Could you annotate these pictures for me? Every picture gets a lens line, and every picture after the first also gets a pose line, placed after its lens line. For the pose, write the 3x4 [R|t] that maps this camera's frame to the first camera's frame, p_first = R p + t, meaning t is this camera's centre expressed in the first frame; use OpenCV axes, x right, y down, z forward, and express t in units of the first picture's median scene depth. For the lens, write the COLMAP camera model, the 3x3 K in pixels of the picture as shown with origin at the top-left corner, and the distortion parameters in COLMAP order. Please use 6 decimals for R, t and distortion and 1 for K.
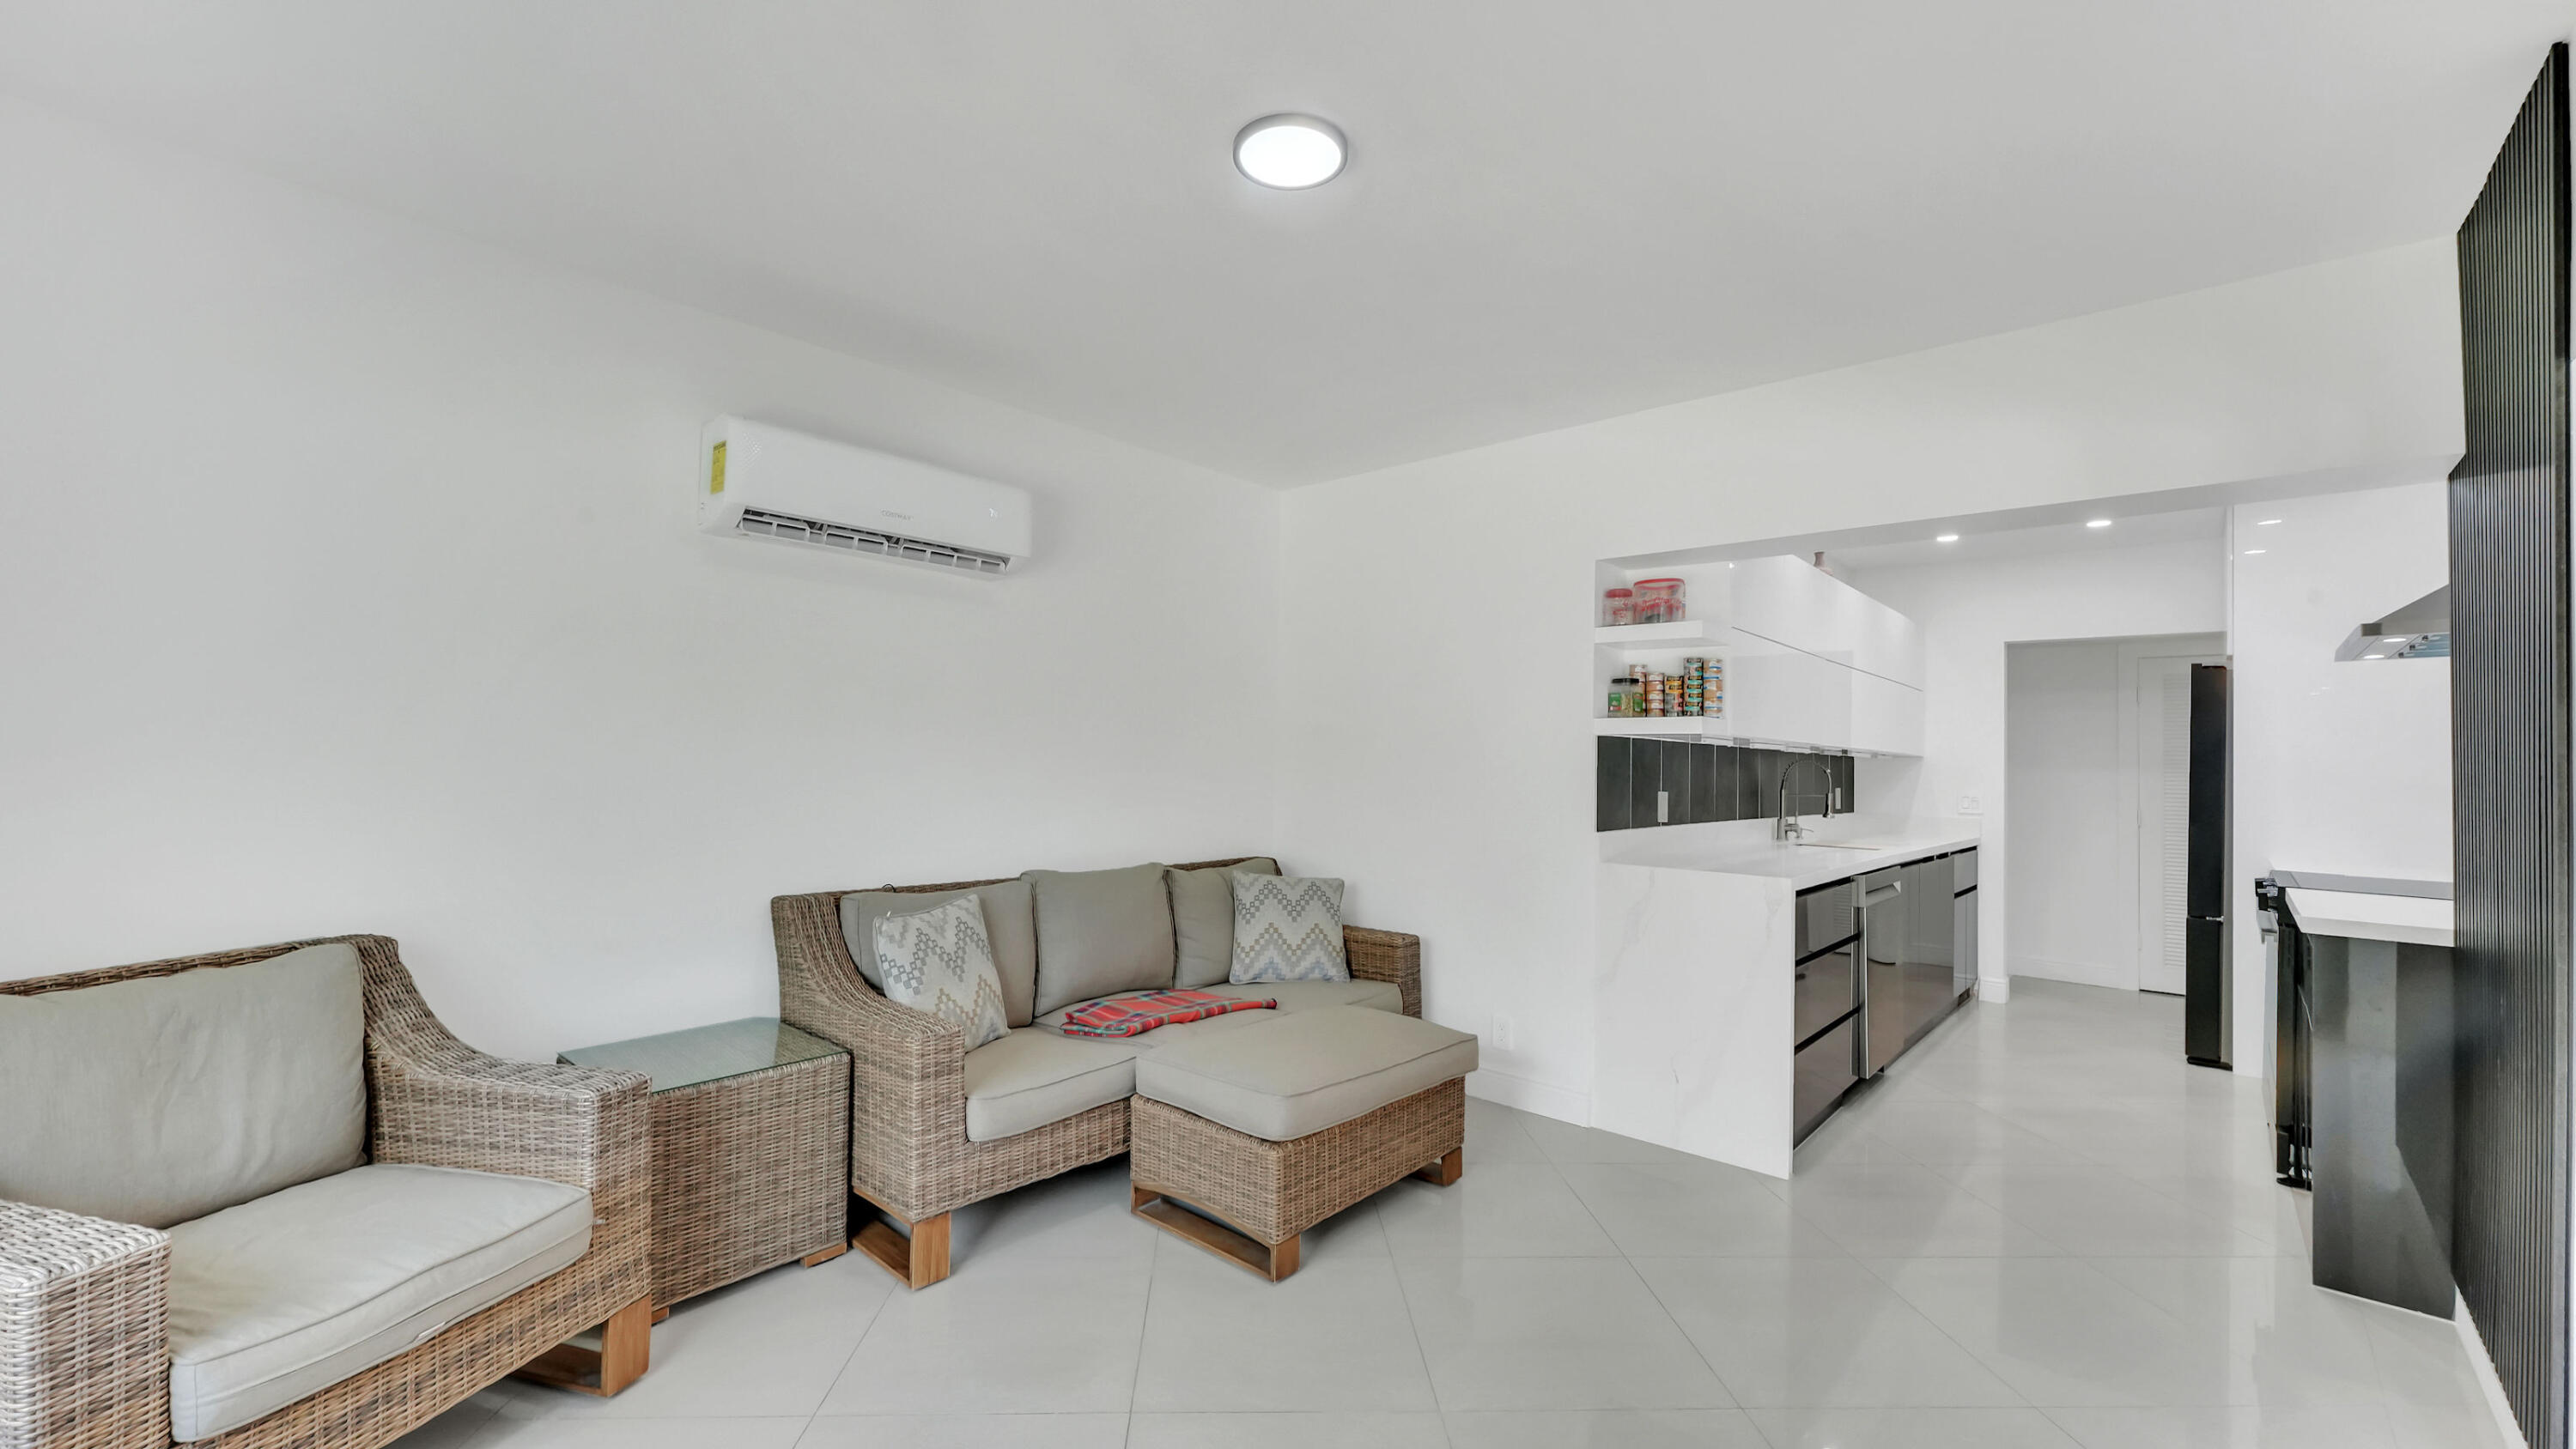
lens RADIAL K [[1008.6, 0, 1268.0], [0, 1008.6, 732.6], [0, 0, 1]] dist [-0.002822, -0.000035]
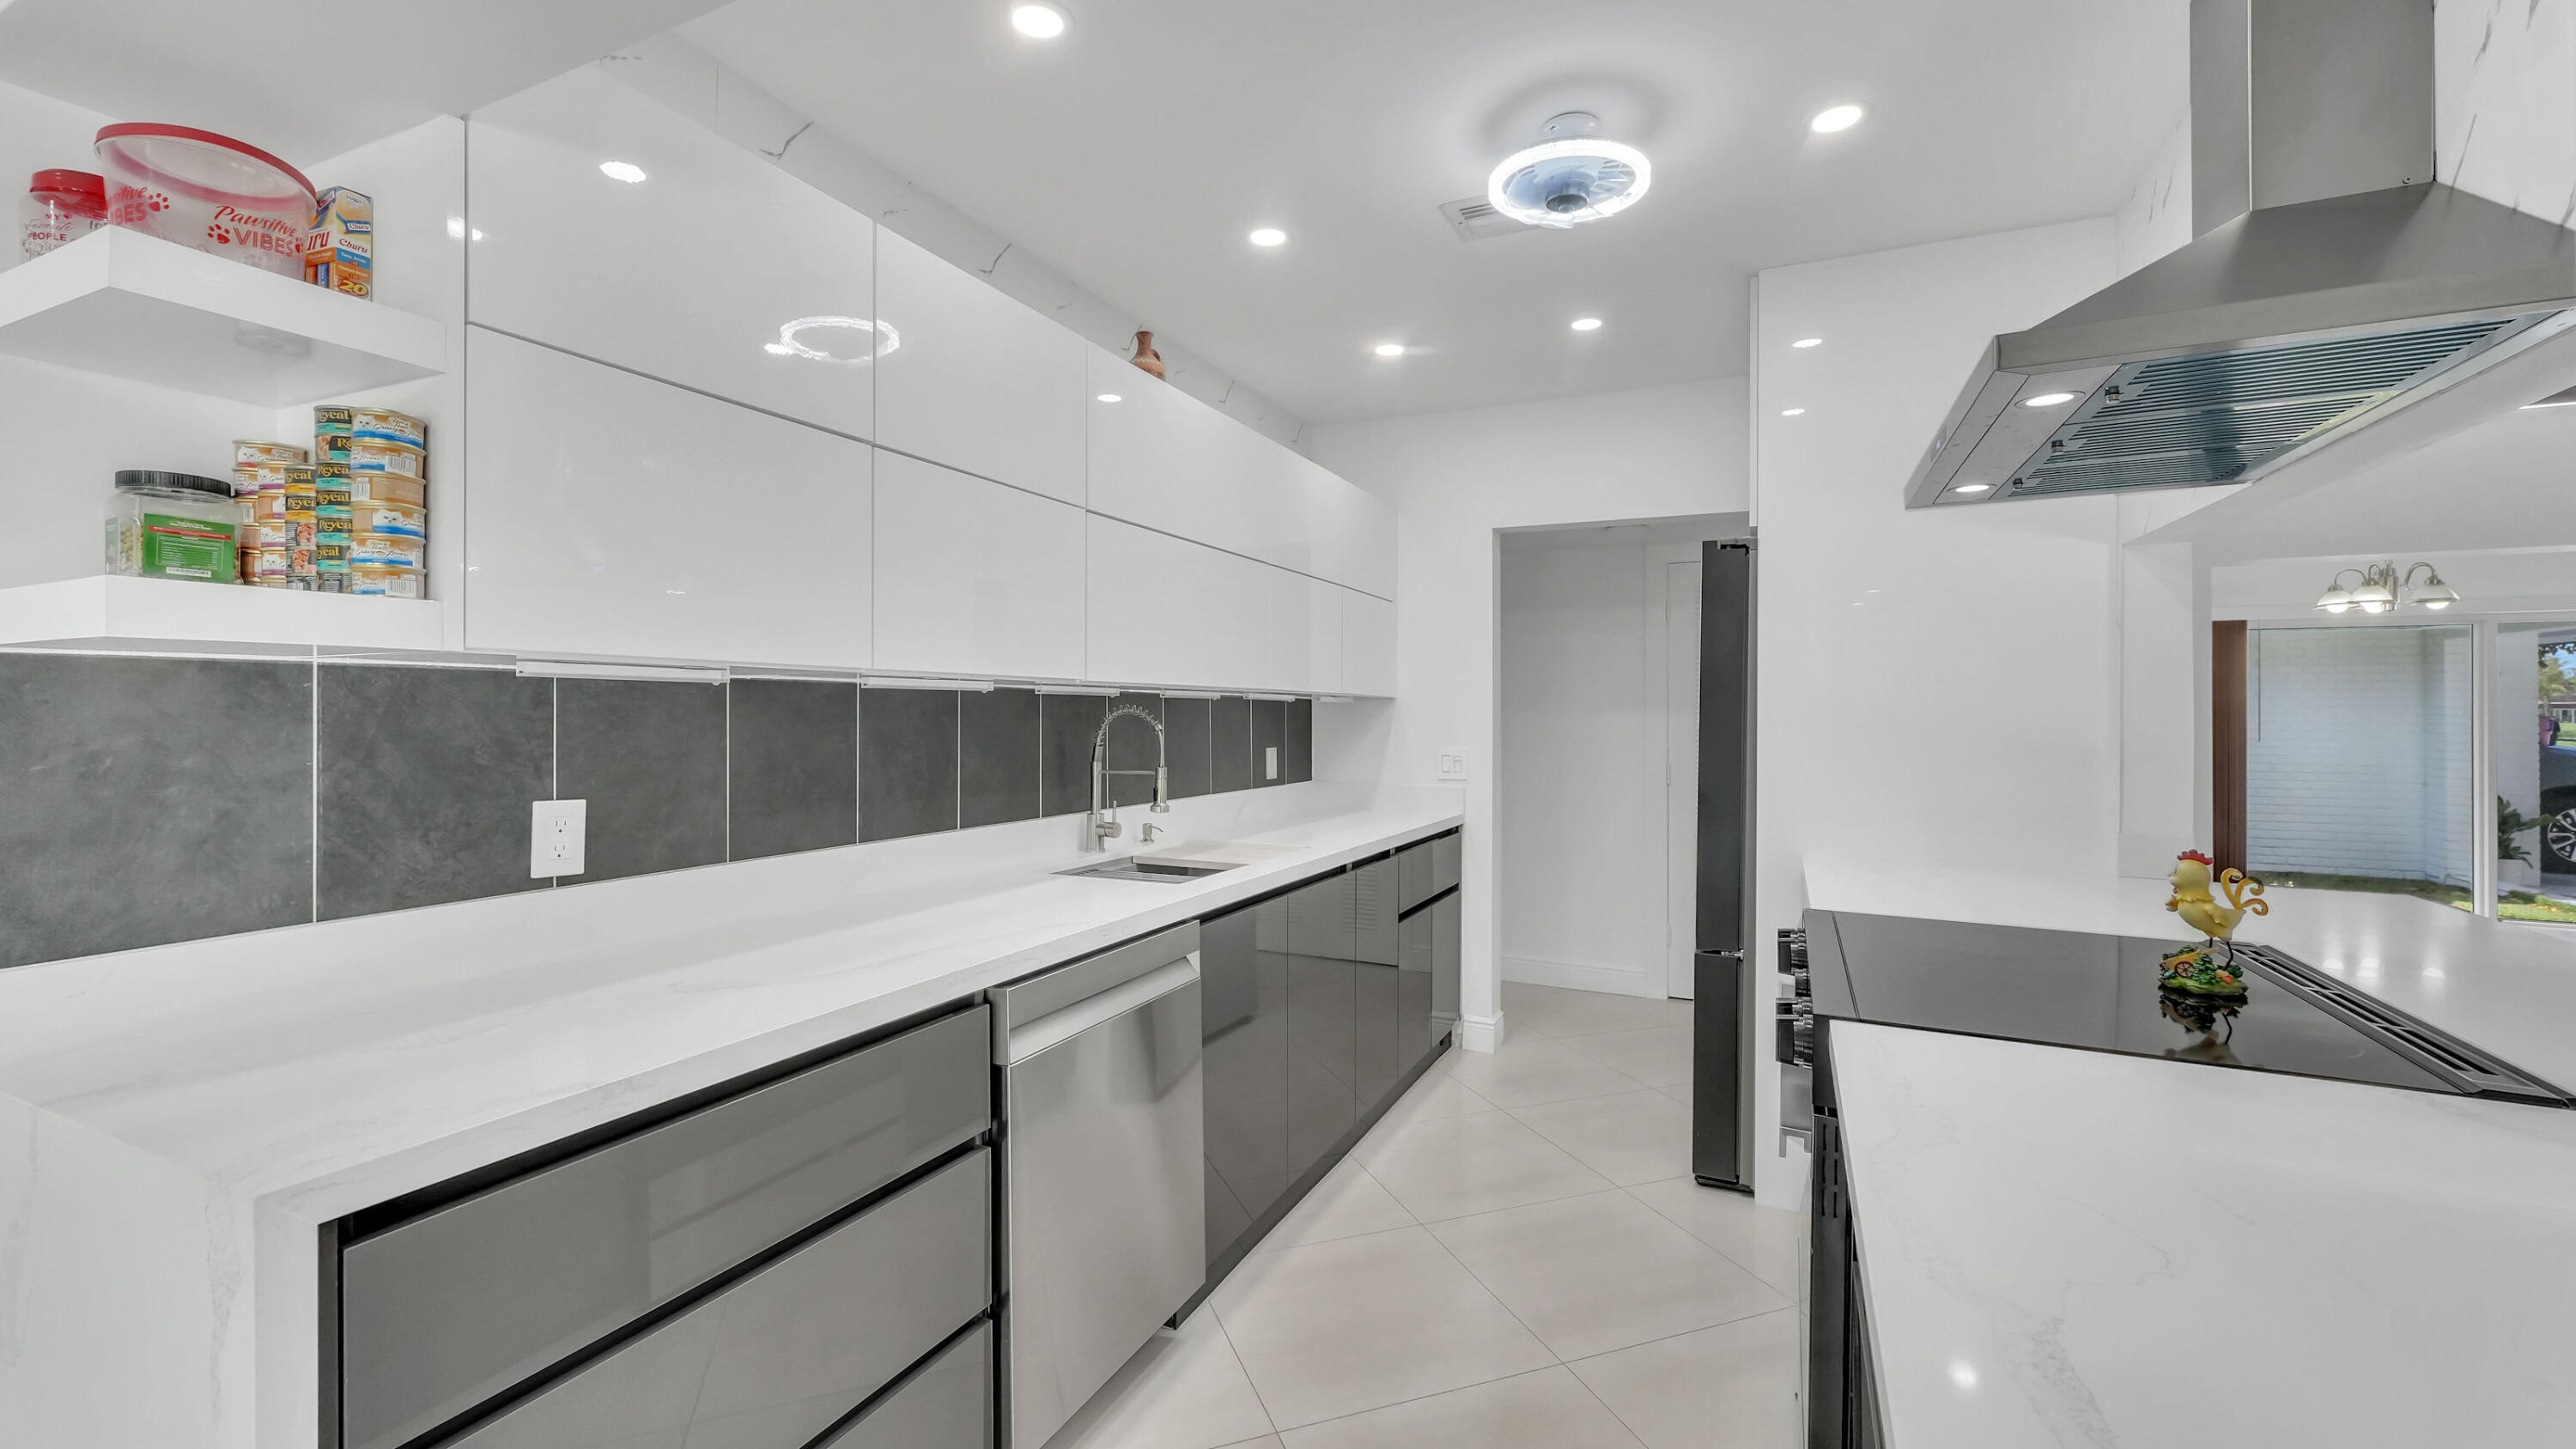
lens RADIAL K [[1027.8, 0, 1238.3], [0, 1027.8, 706.6], [0, 0, 1]] dist [-0.002720, -0.000220]
pose [[0.962707, -0.018267, 0.269928, 0.674548], [0.010853, 0.999522, 0.028932, 0.016196], [-0.270327, -0.024924, 0.962446, 0.670397]]
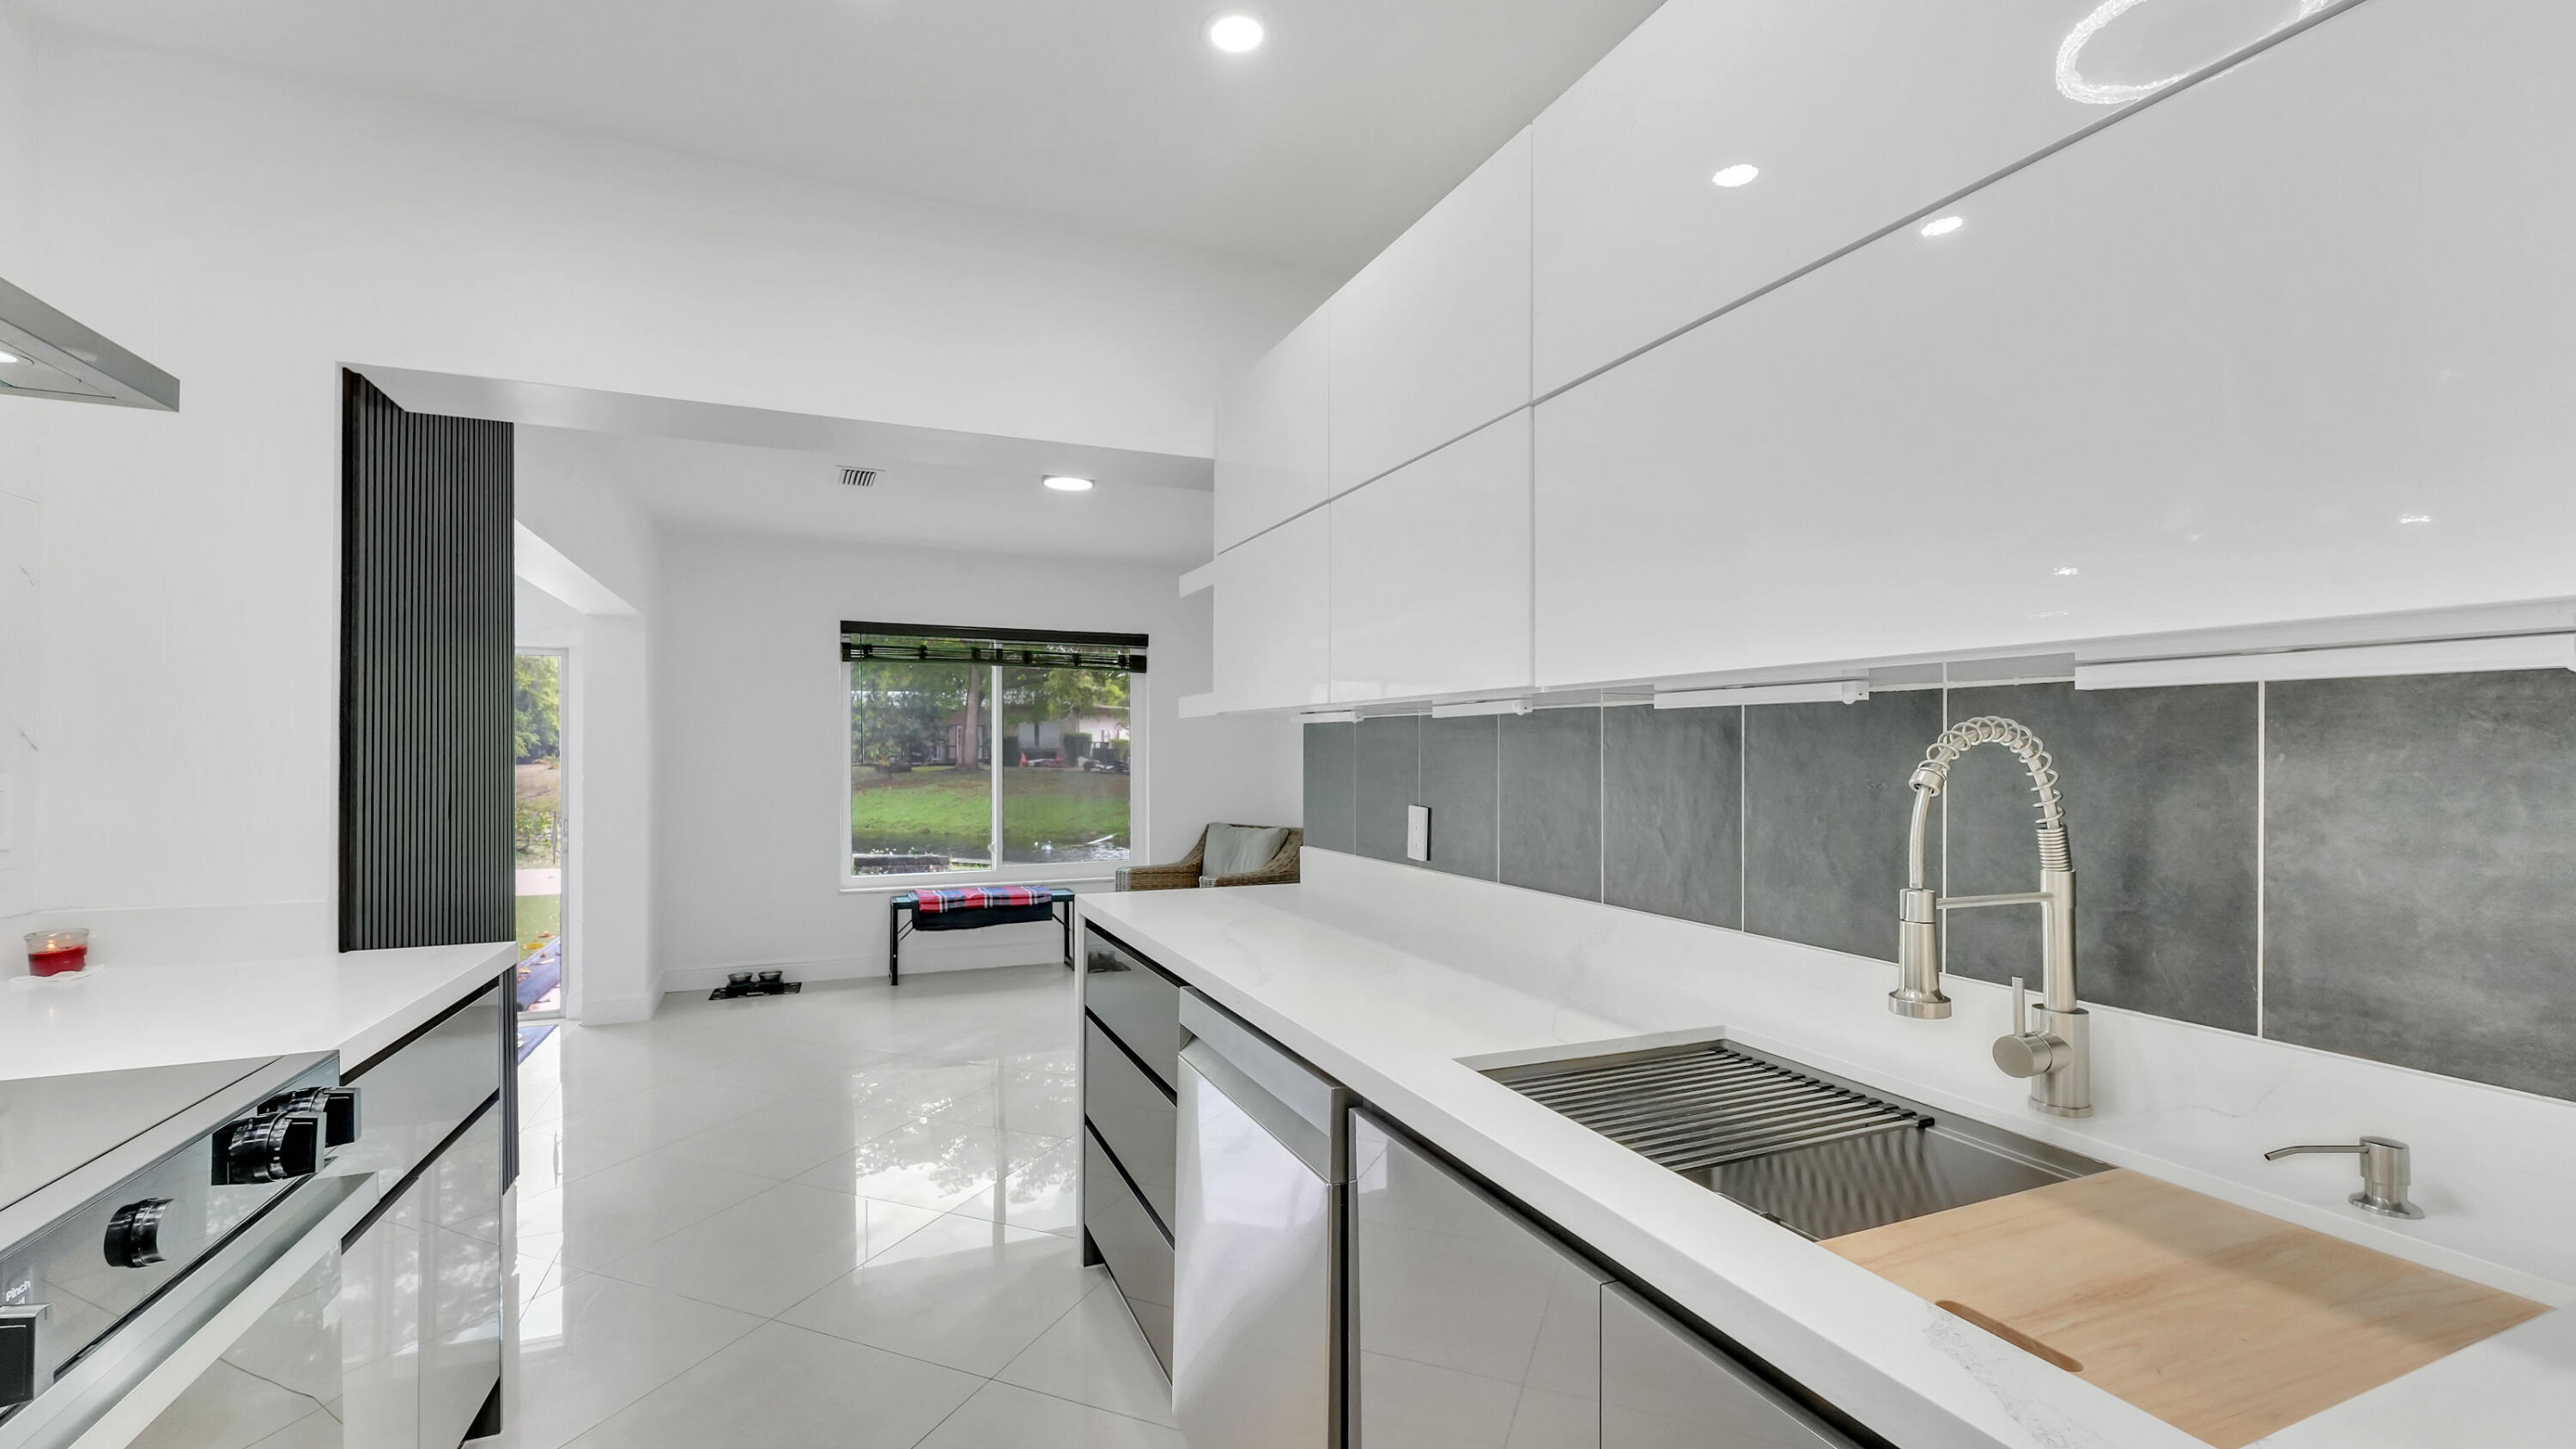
lens RADIAL K [[1052.7, 0, 1279.3], [0, 1052.7, 749.8], [0, 0, 1]] dist [-0.000212, -0.000125]
pose [[-0.405042, -0.023899, -0.913986, 1.197167], [0.014762, 0.999357, -0.032673, 0.055928], [0.914179, -0.026726, -0.404429, 1.453727]]
